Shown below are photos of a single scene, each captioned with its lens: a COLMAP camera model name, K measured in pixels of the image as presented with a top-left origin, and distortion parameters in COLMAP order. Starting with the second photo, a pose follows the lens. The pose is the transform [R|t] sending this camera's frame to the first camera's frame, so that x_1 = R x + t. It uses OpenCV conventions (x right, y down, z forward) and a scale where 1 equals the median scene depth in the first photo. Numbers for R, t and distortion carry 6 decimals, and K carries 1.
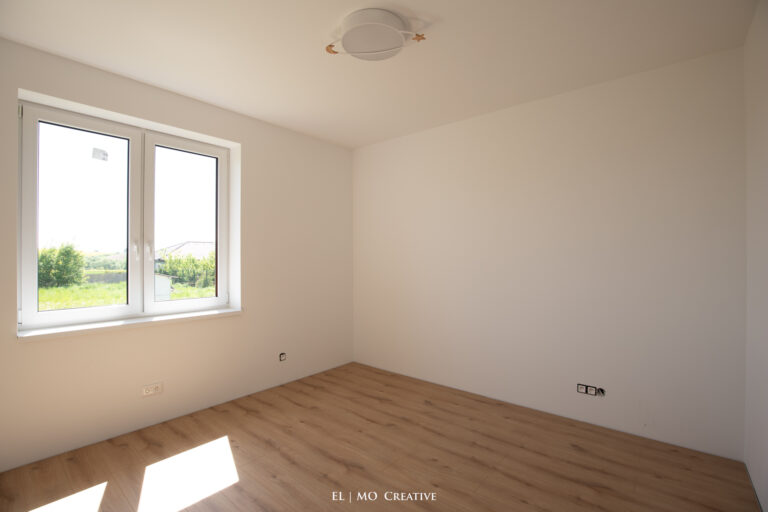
lens RADIAL K [[358.6, 0, 382.1], [0, 358.6, 256.2], [0, 0, 1]] dist [-0.015982, 0.002170]
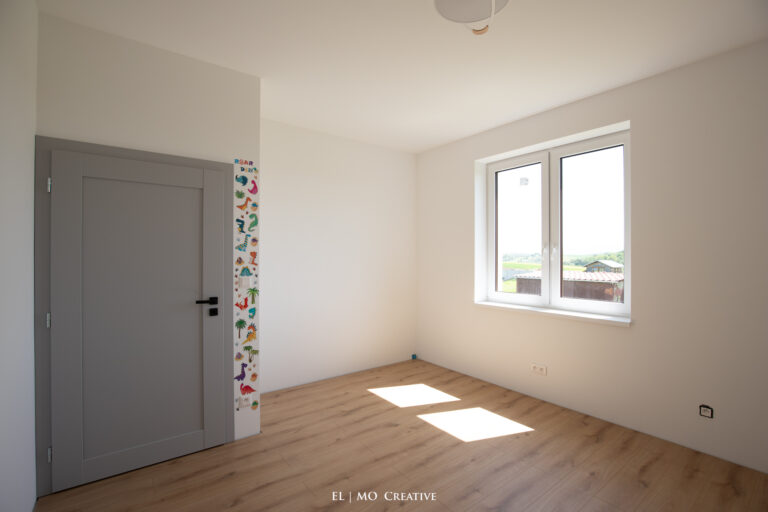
lens RADIAL K [[358.6, 0, 385.9], [0, 358.6, 259.6], [0, 0, 1]] dist [-0.015982, 0.002170]
pose [[-0.220890, 0.003770, -0.975292, 0.629657], [0.001986, 0.999992, 0.003415, 0.004274], [0.975297, -0.001182, -0.220895, 0.762911]]
